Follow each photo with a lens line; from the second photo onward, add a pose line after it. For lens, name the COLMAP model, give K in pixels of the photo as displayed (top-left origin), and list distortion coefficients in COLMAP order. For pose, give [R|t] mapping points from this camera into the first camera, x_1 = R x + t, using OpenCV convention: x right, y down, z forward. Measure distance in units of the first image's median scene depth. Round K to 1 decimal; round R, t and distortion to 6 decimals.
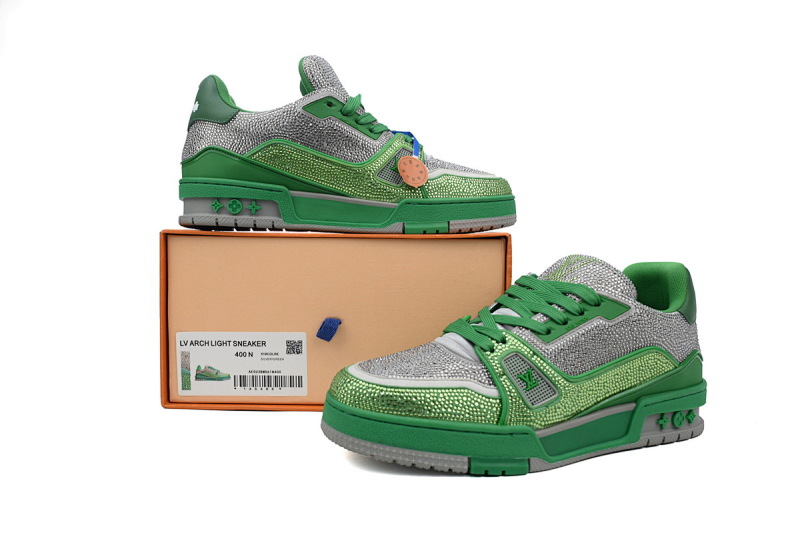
lens RADIAL K [[642.4, 0, 400.0], [0, 642.4, 266.5], [0, 0, 1]] dist [0.000765, -0.000570]
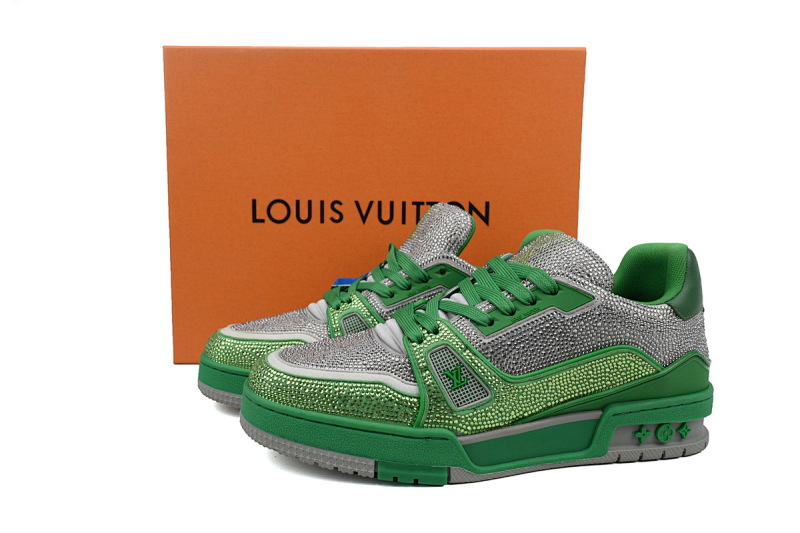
lens RADIAL K [[642.4, 0, 400.0], [0, 642.4, 266.5], [0, 0, 1]] dist [0.000765, -0.000570]
pose [[0.979080, 0.024263, -0.202022, 0.283217], [-0.015843, 0.998941, 0.043192, -0.009006], [0.202856, -0.039088, 0.978428, 0.134906]]
